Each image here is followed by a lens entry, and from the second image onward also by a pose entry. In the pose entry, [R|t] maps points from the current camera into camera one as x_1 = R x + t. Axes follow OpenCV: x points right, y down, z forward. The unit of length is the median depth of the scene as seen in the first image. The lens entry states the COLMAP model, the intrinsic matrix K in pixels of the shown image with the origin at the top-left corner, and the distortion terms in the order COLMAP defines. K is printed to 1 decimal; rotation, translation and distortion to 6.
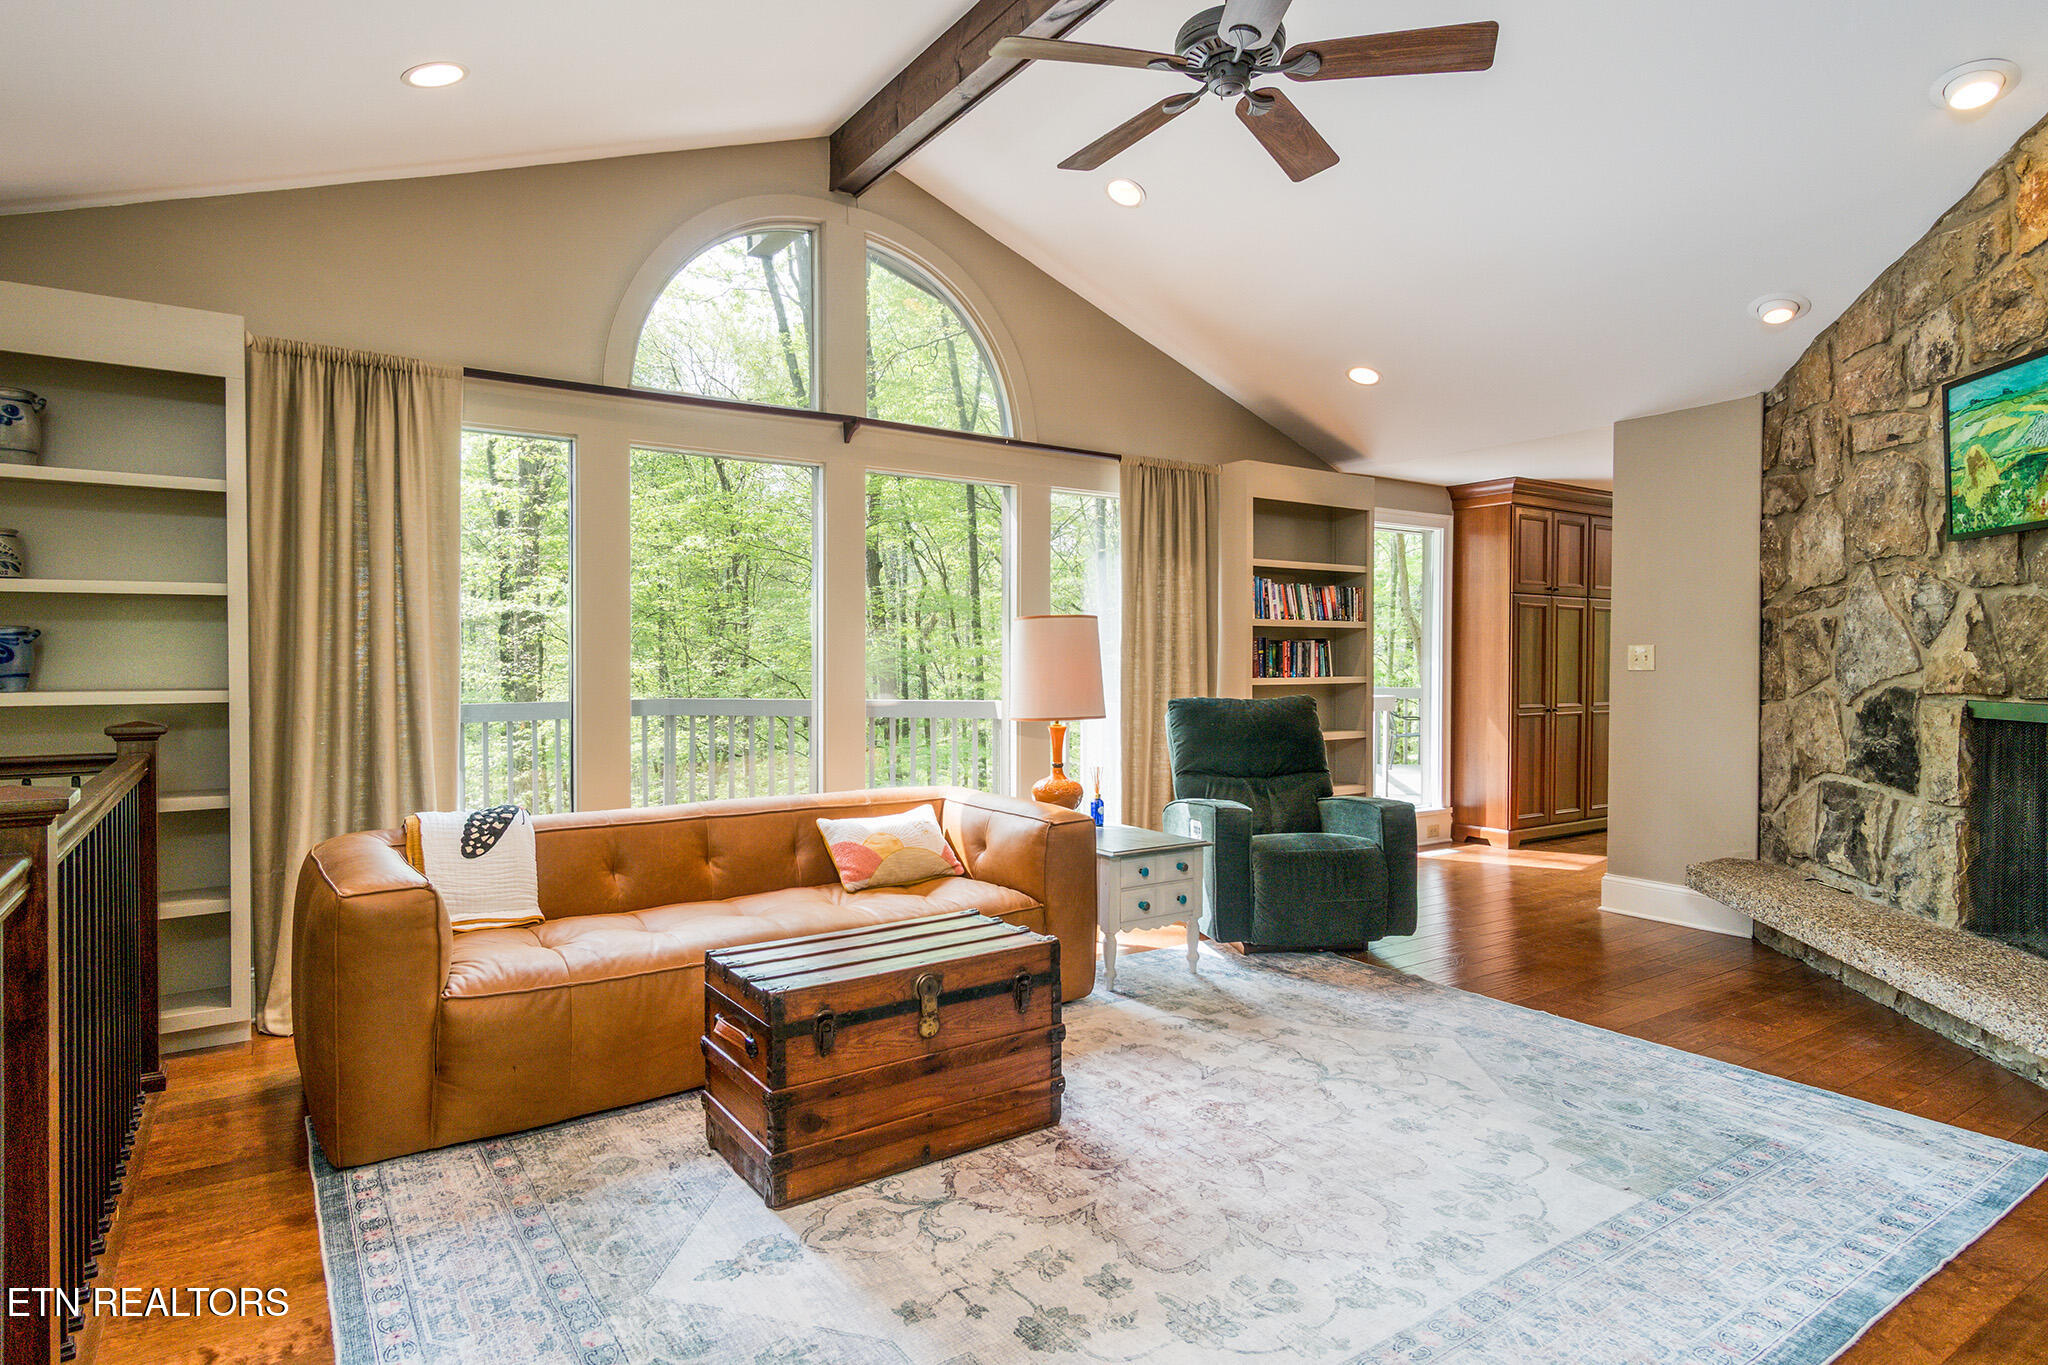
lens RADIAL K [[1087.6, 0, 1022.6], [0, 1087.6, 671.4], [0, 0, 1]] dist [0.007323, 0.000831]
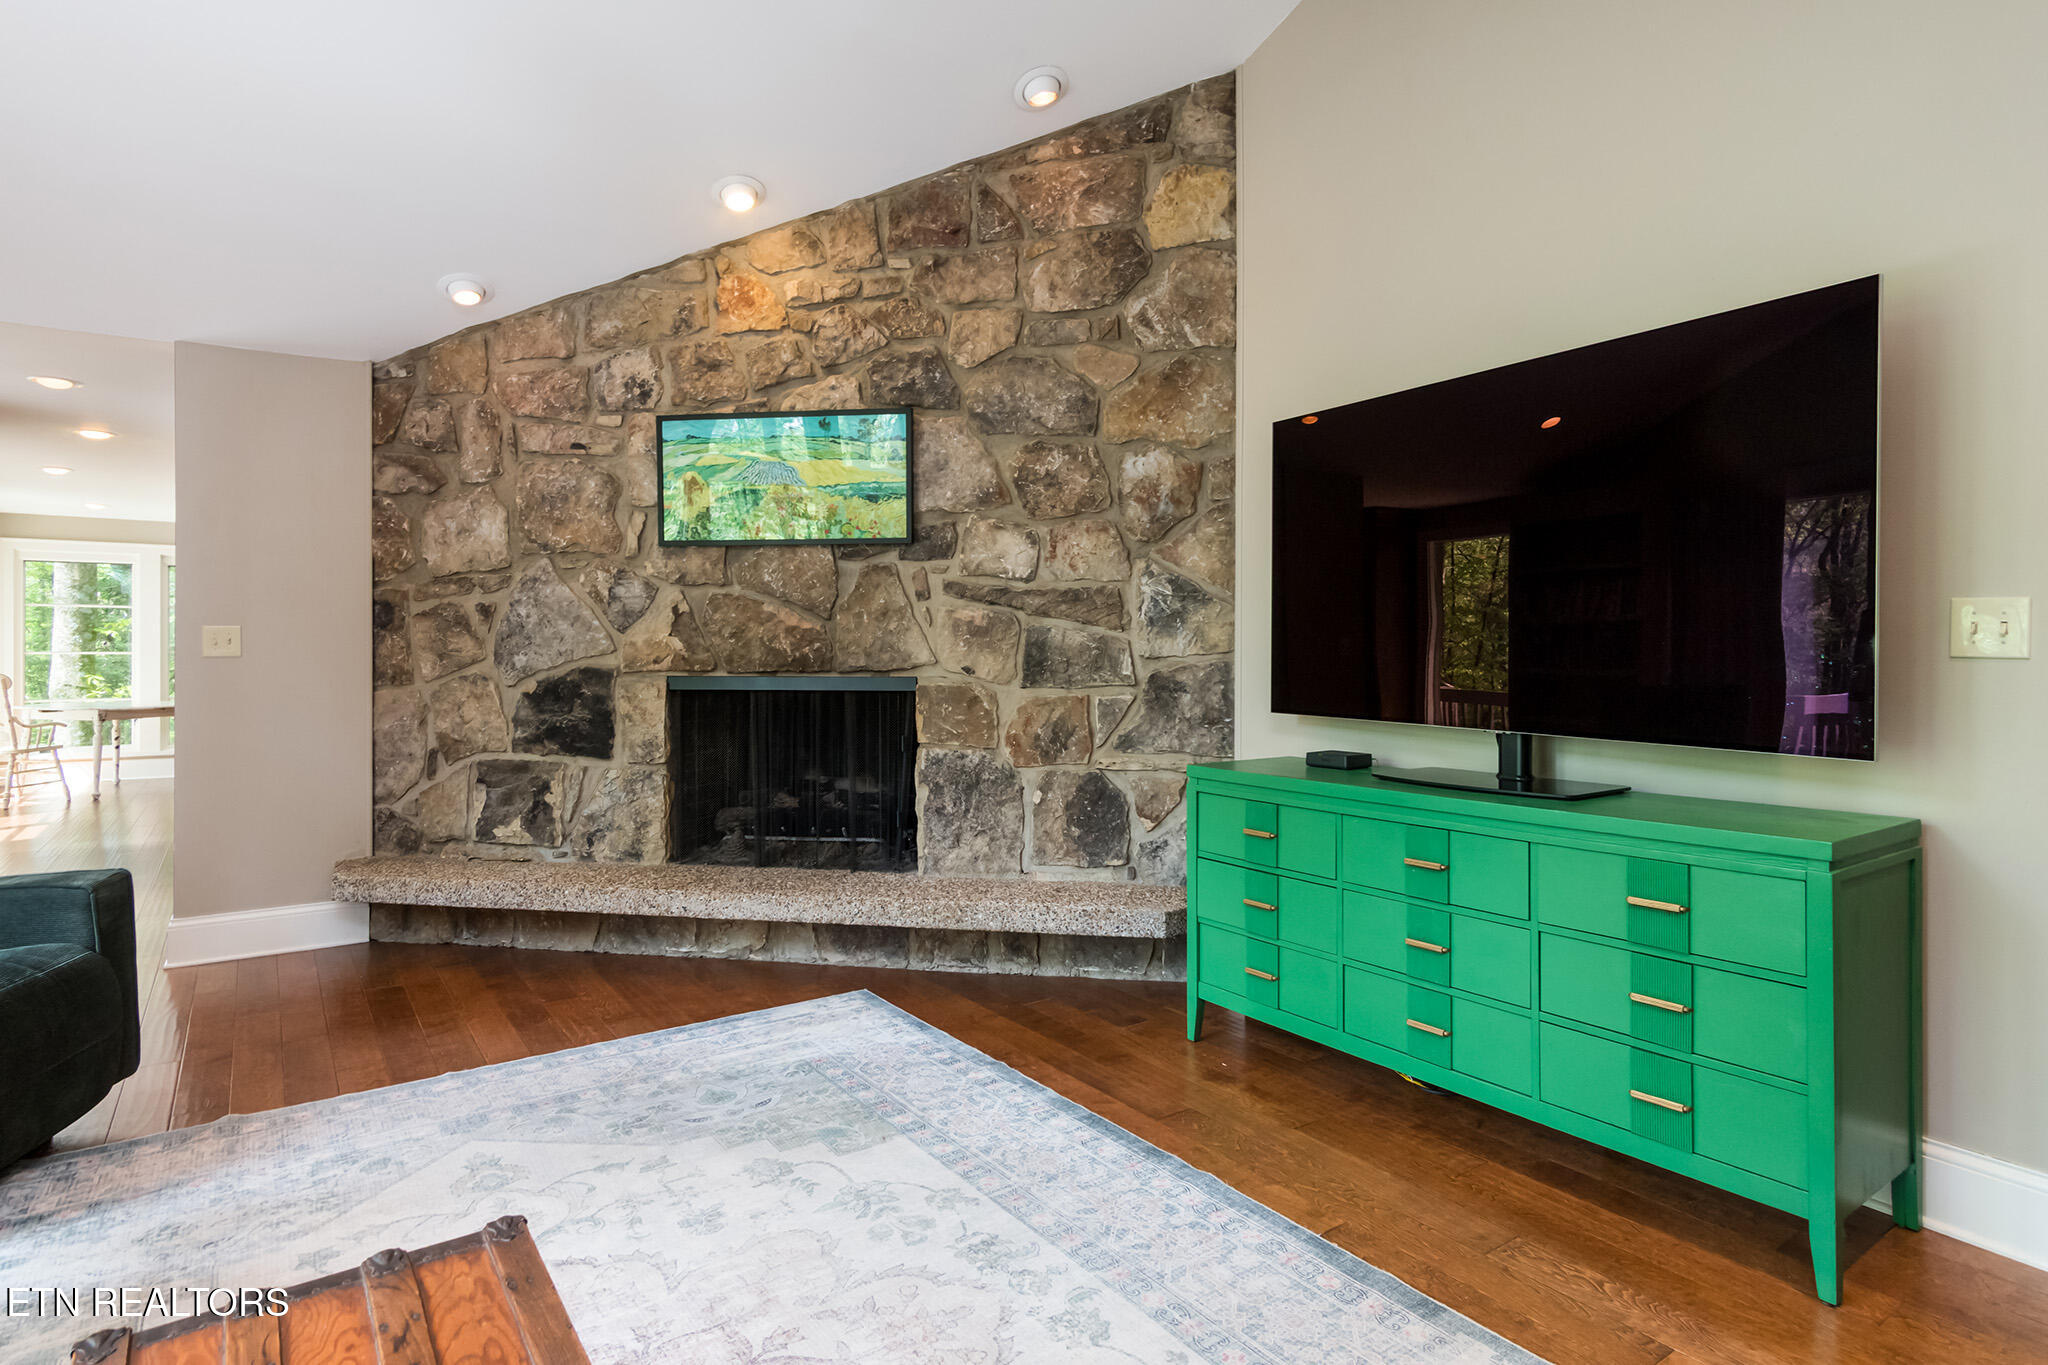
lens RADIAL K [[1087.6, 0, 988.2], [0, 1087.6, 650.1], [0, 0, 1]] dist [0.007323, 0.000831]
pose [[0.008955, -0.004167, 0.999951, -0.347622], [0.012107, 0.999918, 0.004058, -0.003256], [-0.999887, 0.012070, 0.009005, 0.607331]]
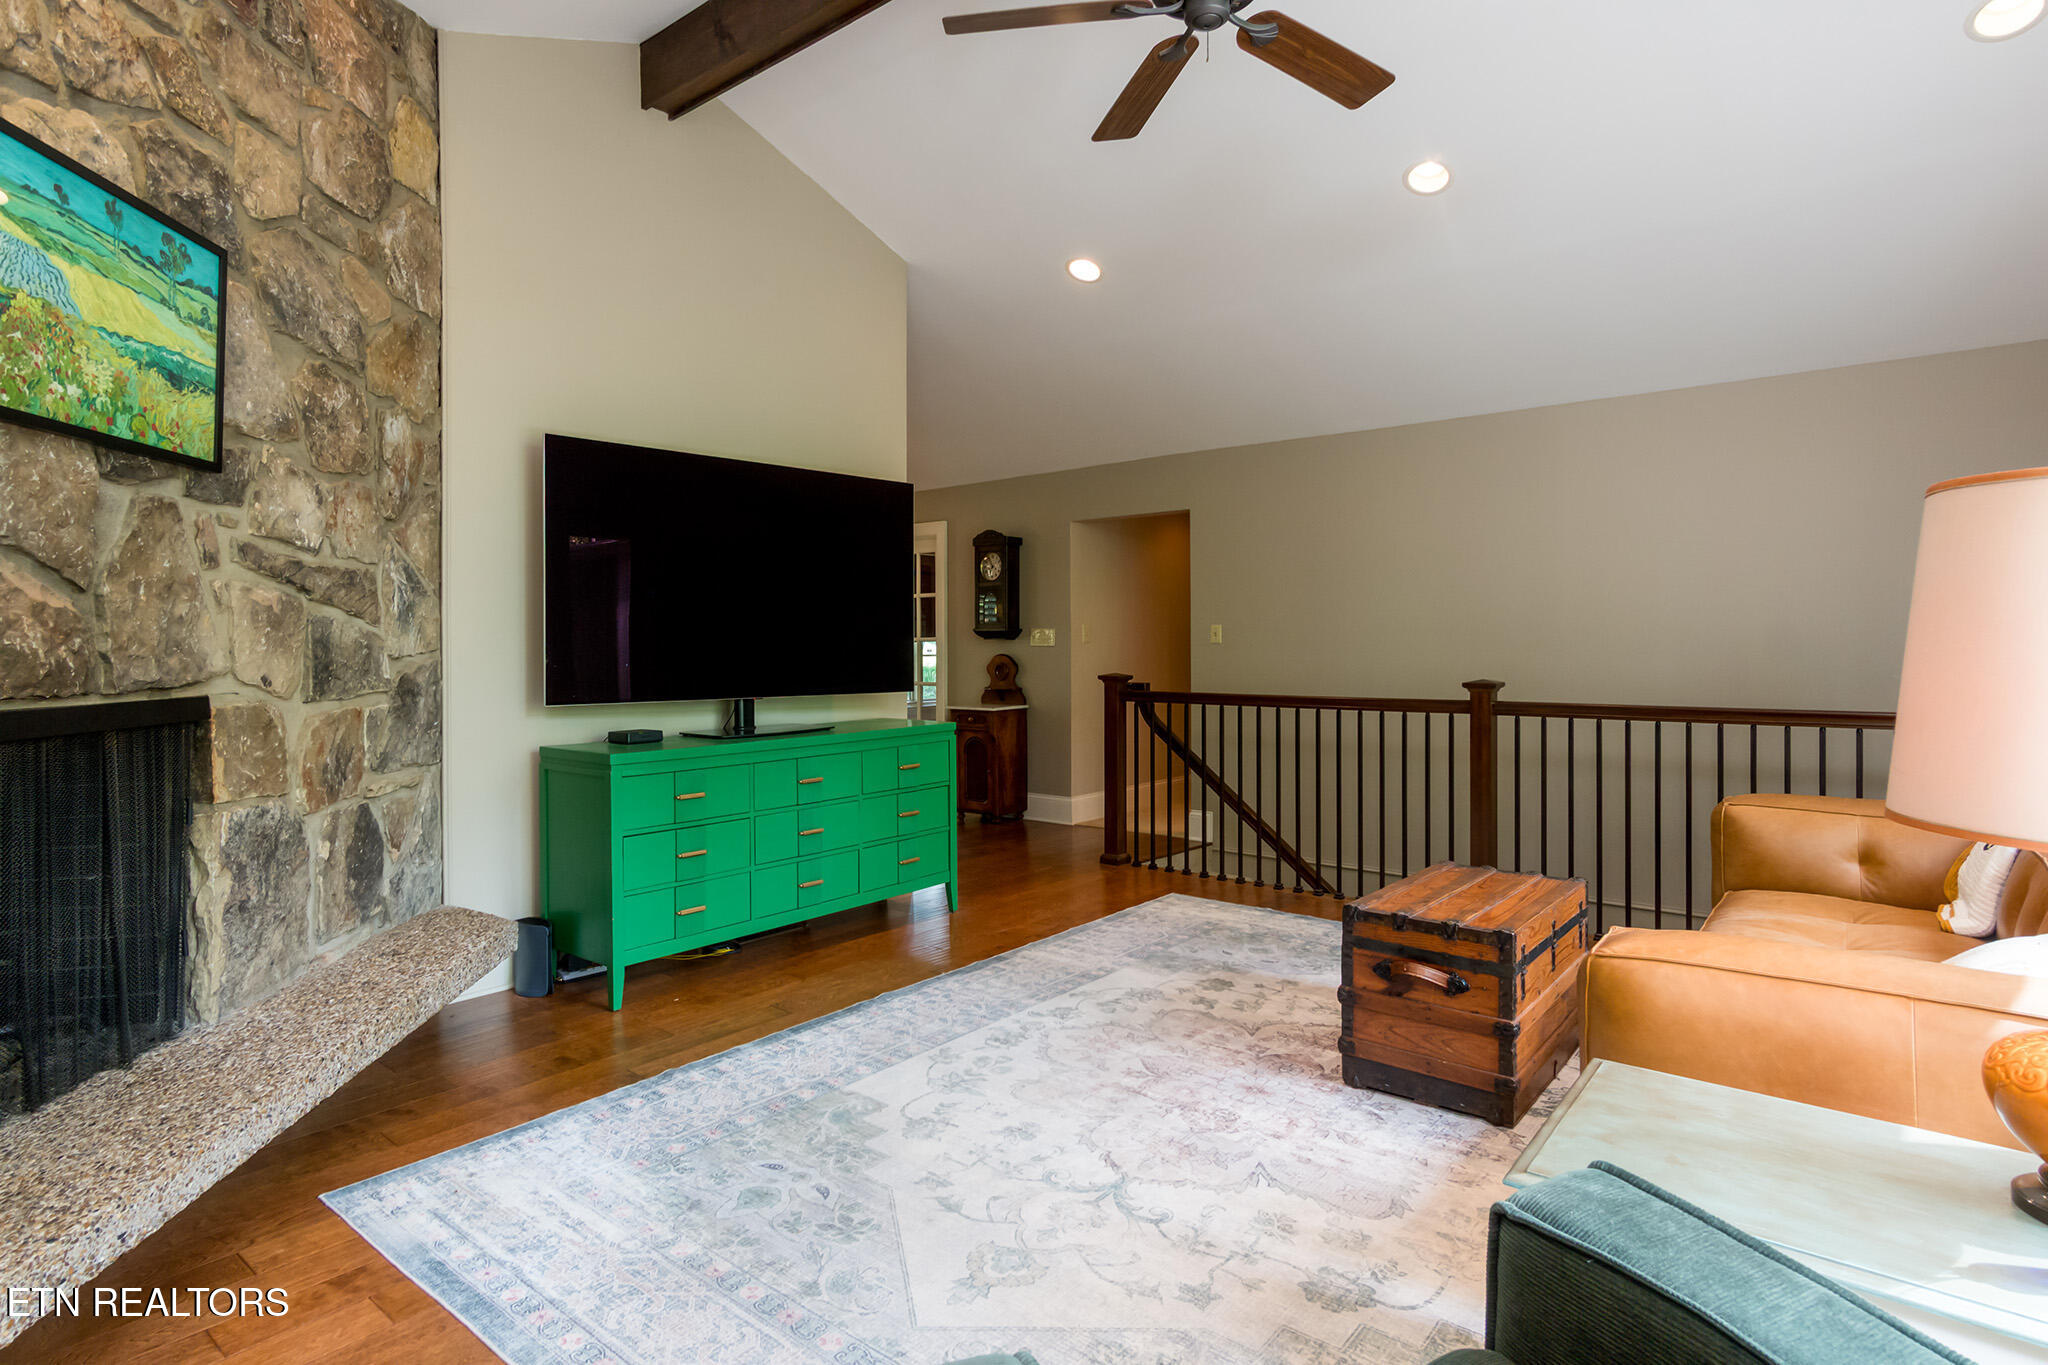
lens RADIAL K [[1087.6, 0, 1018.1], [0, 1087.6, 653.7], [0, 0, 1]] dist [0.007323, 0.000831]
pose [[-0.962741, 0.004476, -0.270388, 0.475897], [-0.001307, 0.999774, 0.021203, -0.012839], [0.270422, 0.020766, -0.962518, 1.481493]]
